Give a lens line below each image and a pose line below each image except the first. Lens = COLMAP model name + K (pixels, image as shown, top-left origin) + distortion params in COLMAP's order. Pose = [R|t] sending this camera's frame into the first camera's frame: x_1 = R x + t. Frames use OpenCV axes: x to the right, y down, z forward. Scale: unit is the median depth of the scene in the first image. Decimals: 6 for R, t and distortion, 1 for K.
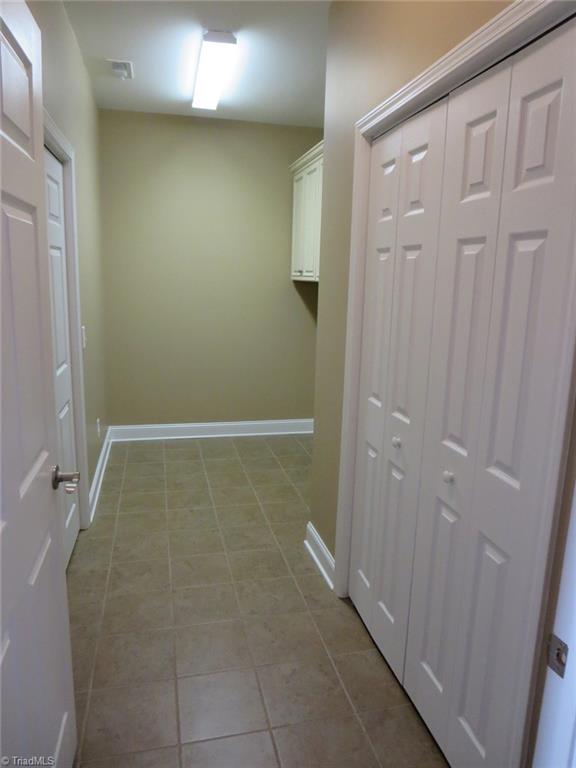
lens RADIAL K [[537.9, 0, 288.0], [0, 537.9, 384.0], [0, 0, 1]] dist [-0.033280, 0.001146]
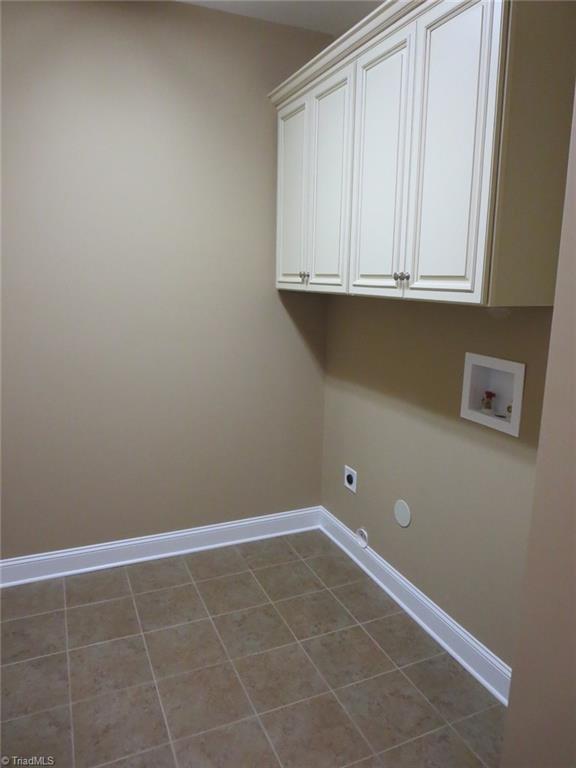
lens RADIAL K [[537.9, 0, 288.0], [0, 537.9, 384.0], [0, 0, 1]] dist [-0.033280, 0.001146]
pose [[0.982216, -0.042642, 0.182848, -0.100224], [0.042488, 0.999086, 0.004760, -0.098299], [-0.182884, 0.003094, 0.983130, 0.447995]]
